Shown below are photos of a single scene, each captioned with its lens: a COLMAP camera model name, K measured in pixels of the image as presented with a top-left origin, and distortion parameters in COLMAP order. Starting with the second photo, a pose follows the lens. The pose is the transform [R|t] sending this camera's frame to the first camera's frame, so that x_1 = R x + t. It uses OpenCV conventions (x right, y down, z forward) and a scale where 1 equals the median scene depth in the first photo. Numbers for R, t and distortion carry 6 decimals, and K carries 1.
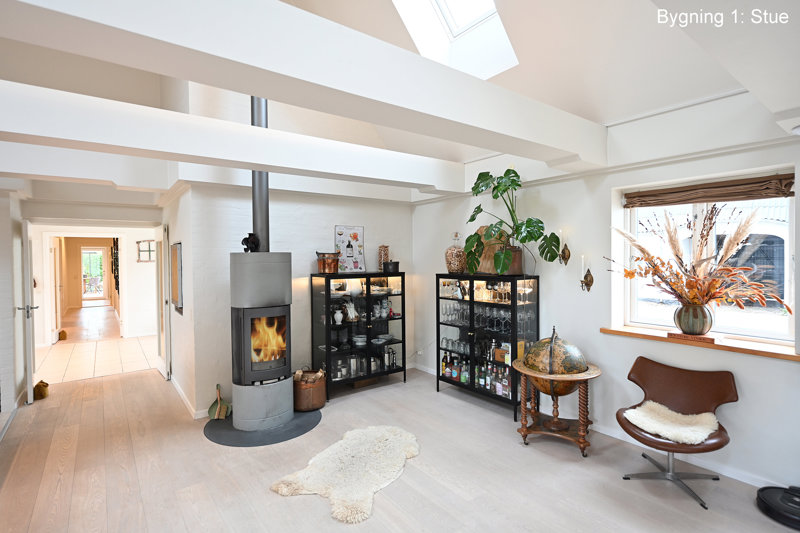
lens RADIAL K [[392.5, 0, 388.5], [0, 392.5, 261.8], [0, 0, 1]] dist [-0.004222, 0.000167]
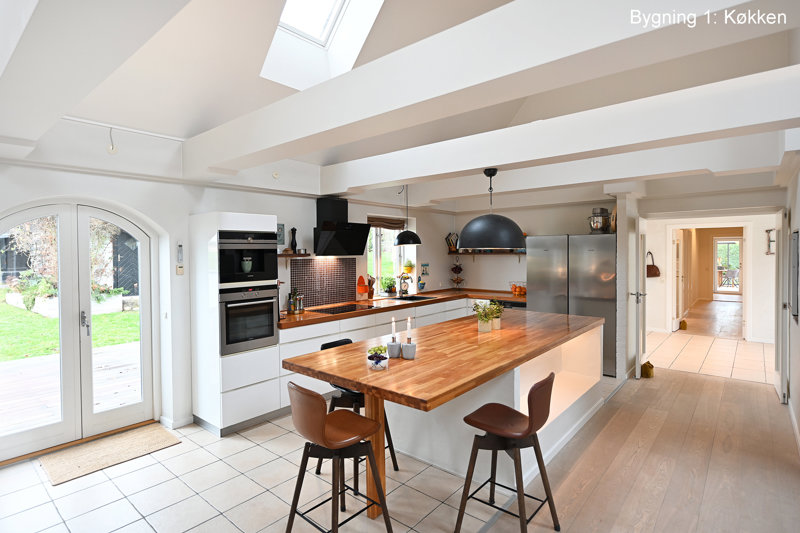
lens RADIAL K [[412.6, 0, 391.5], [0, 412.6, 254.3], [0, 0, 1]] dist [-0.007256, -0.000740]
pose [[0.208322, 0.013921, -0.977961, 0.092137], [-0.008602, 0.999886, 0.012401, -0.006149], [0.978023, 0.005829, 0.208418, 0.049135]]
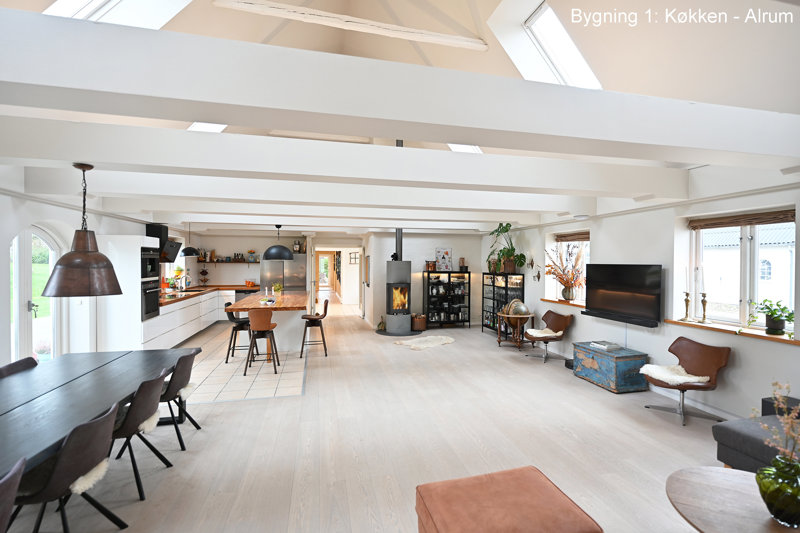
lens RADIAL K [[361.2, 0, 402.4], [0, 361.2, 266.3], [0, 0, 1]] dist [-0.000263, -0.000037]
pose [[0.917489, 0.019540, -0.397282, 0.487456], [-0.020458, 0.999789, 0.001926, 0.004380], [0.397235, 0.006360, 0.917695, -0.859333]]
